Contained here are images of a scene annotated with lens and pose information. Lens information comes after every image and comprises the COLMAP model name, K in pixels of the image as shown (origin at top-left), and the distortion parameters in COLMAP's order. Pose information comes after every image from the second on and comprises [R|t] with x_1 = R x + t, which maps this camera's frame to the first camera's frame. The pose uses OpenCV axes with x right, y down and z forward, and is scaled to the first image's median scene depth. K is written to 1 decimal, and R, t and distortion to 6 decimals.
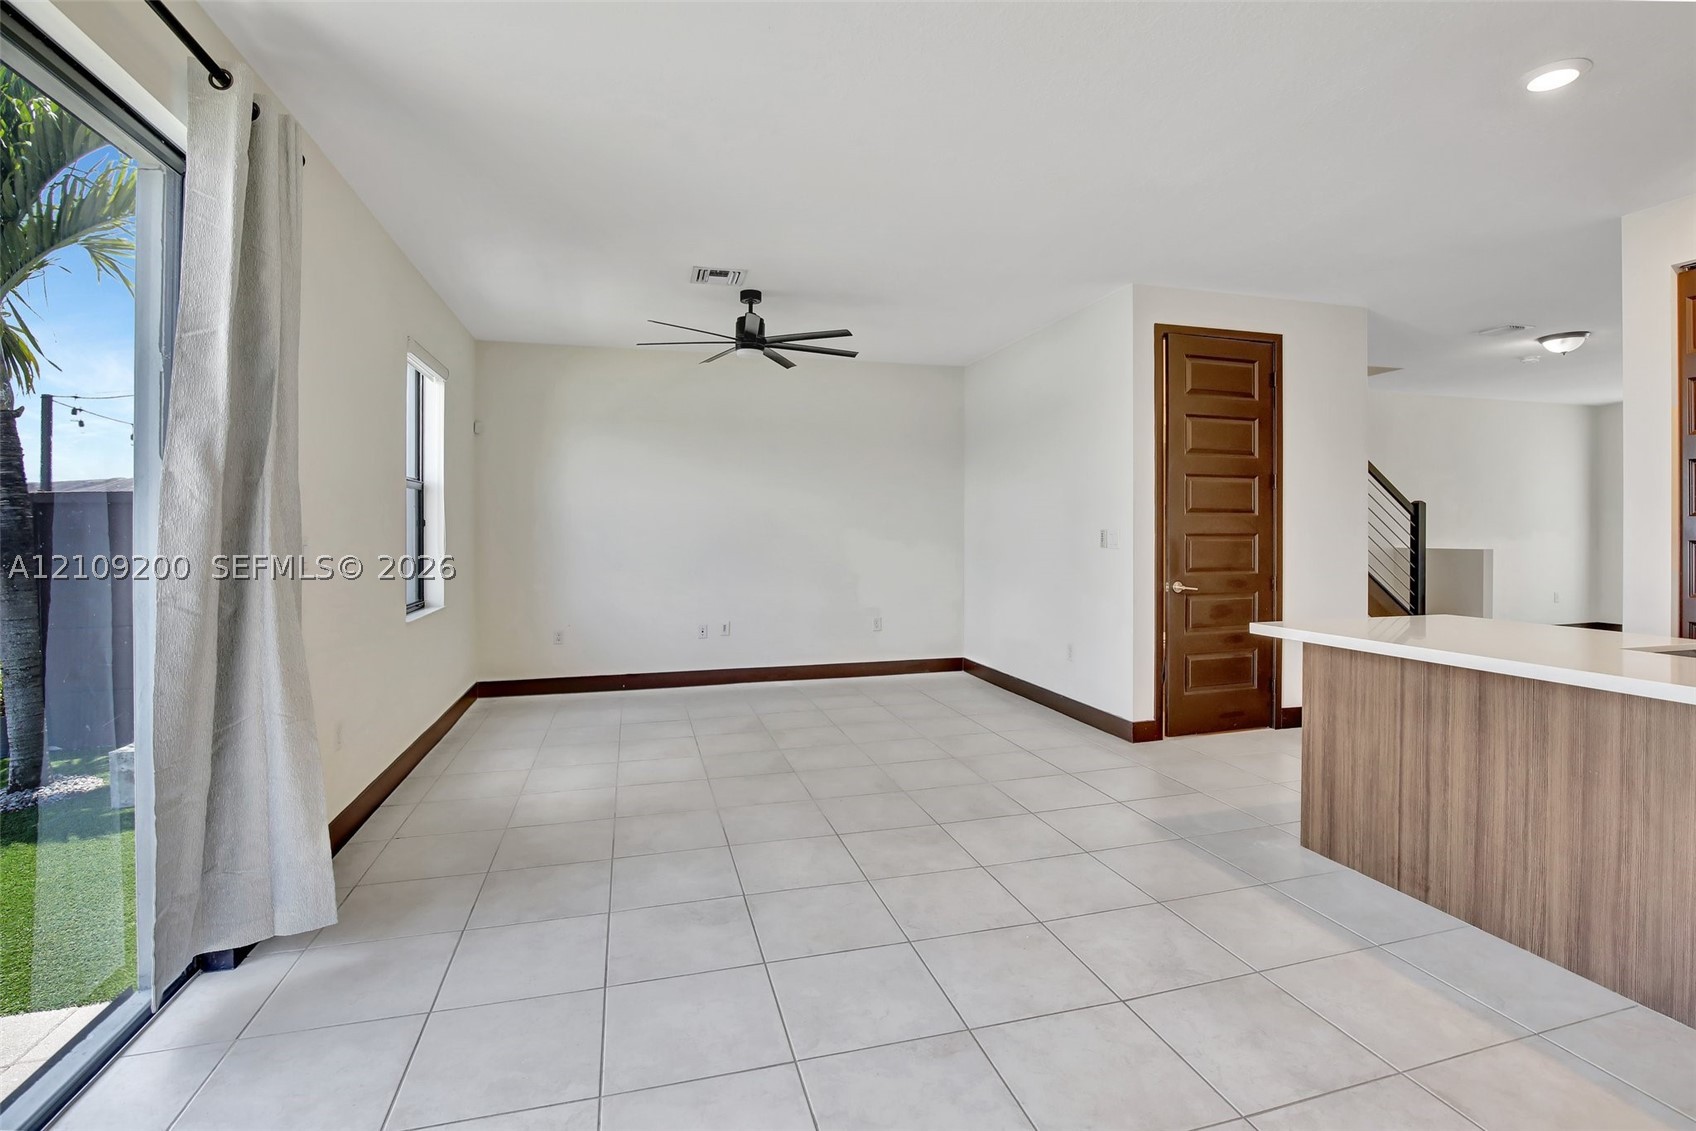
lens RADIAL K [[793.3, 0, 853.8], [0, 793.3, 528.5], [0, 0, 1]] dist [-0.039627, 0.008315]
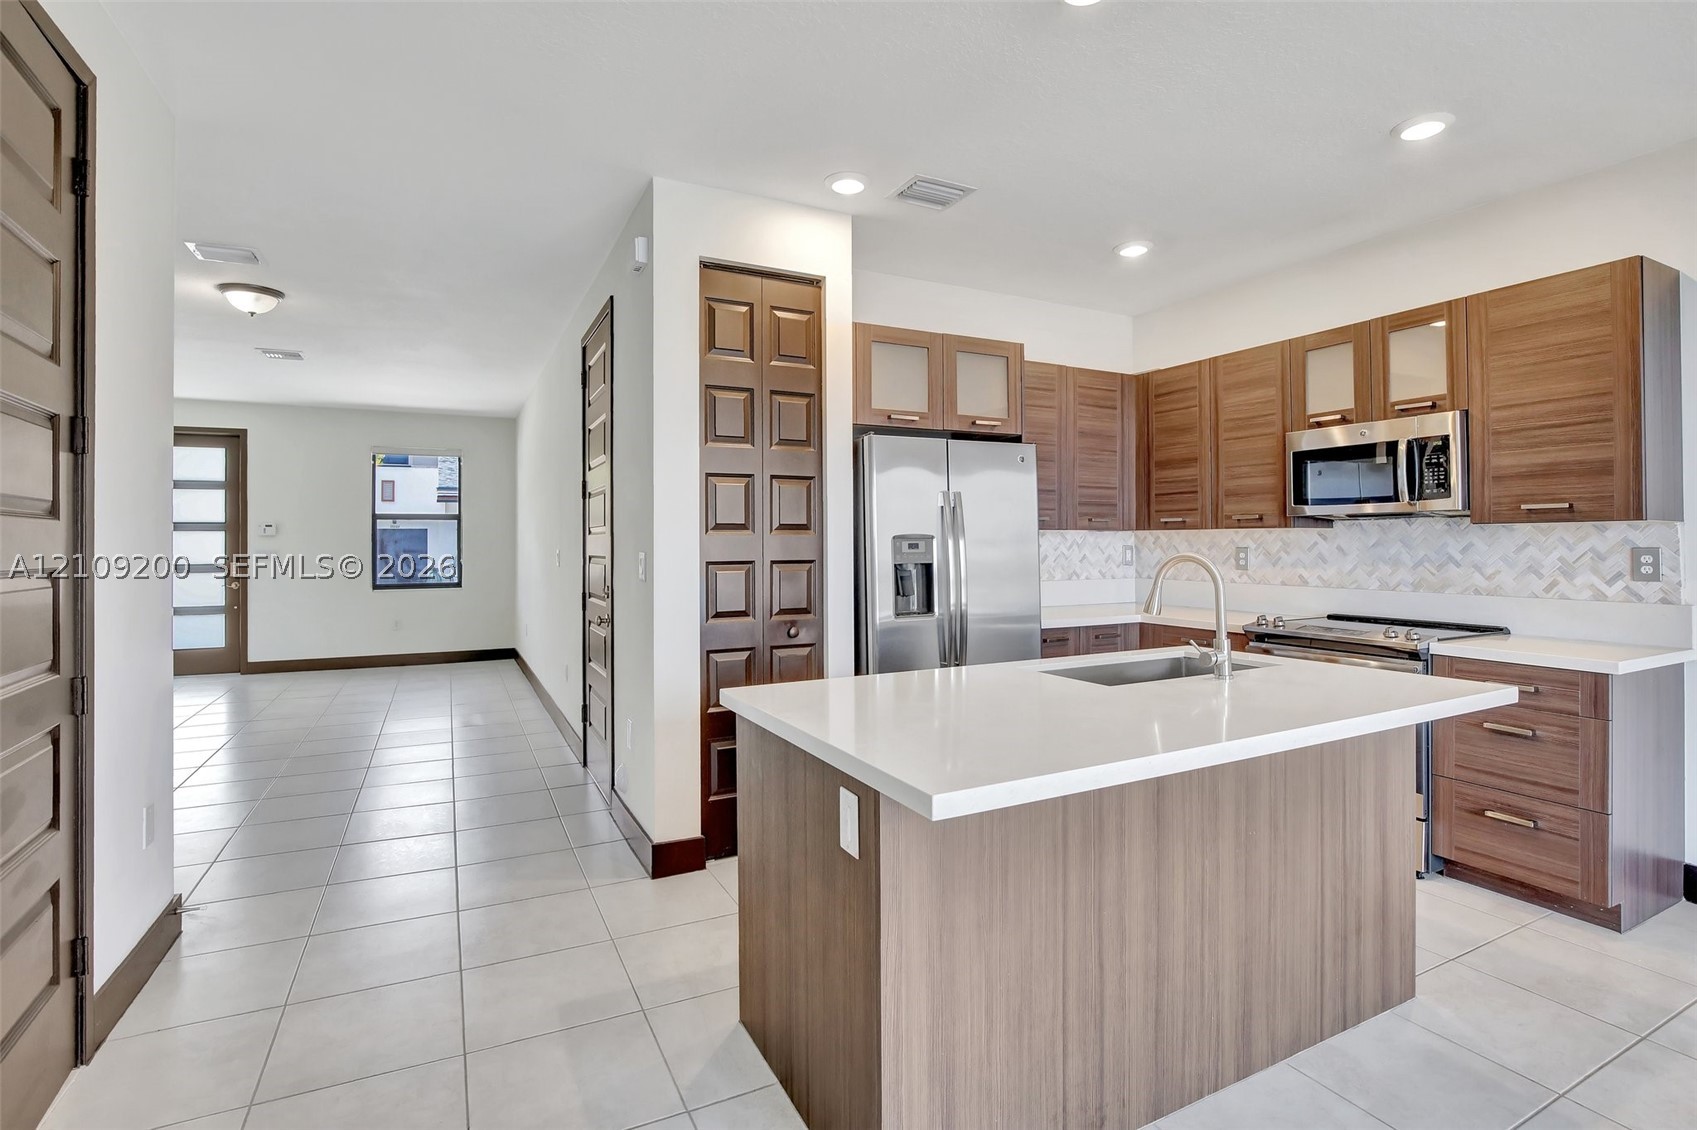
lens RADIAL K [[807.2, 0, 850.3], [0, 807.2, 533.4], [0, 0, 1]] dist [-0.025826, 0.001492]
pose [[-0.198186, 0.013452, 0.980072, 0.125908], [0.006325, 0.999903, -0.012445, -0.005647], [-0.980144, 0.003733, -0.198251, 1.172144]]
